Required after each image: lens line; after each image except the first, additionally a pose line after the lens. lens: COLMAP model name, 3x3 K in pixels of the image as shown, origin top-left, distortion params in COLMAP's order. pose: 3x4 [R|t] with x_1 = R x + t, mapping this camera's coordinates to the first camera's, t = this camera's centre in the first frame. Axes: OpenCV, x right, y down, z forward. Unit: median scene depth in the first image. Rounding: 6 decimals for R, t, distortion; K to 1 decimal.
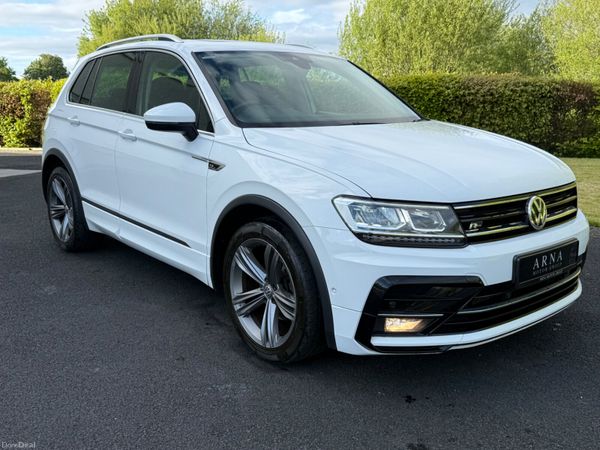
lens RADIAL K [[590.7, 0, 300.2], [0, 590.7, 224.9], [0, 0, 1]] dist [0.038863, 0.000000]
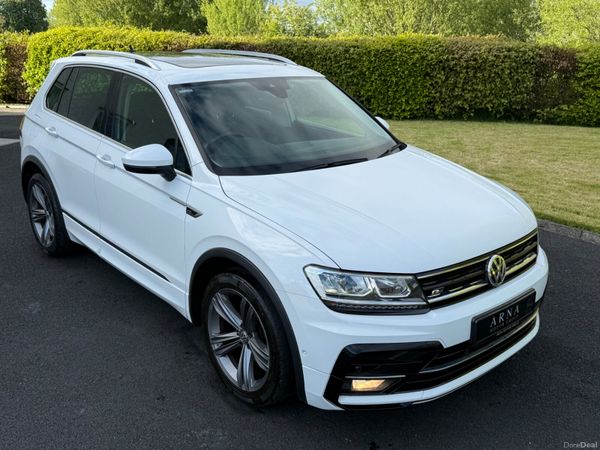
lens RADIAL K [[590.7, 0, 300.1], [0, 590.7, 219.4], [0, 0, 1]] dist [0.038863, 0.000000]
pose [[0.999663, 0.001920, 0.025883, 0.019593], [-0.004186, 0.996130, 0.087792, -0.203611], [-0.025614, -0.087870, 0.995803, -0.039824]]
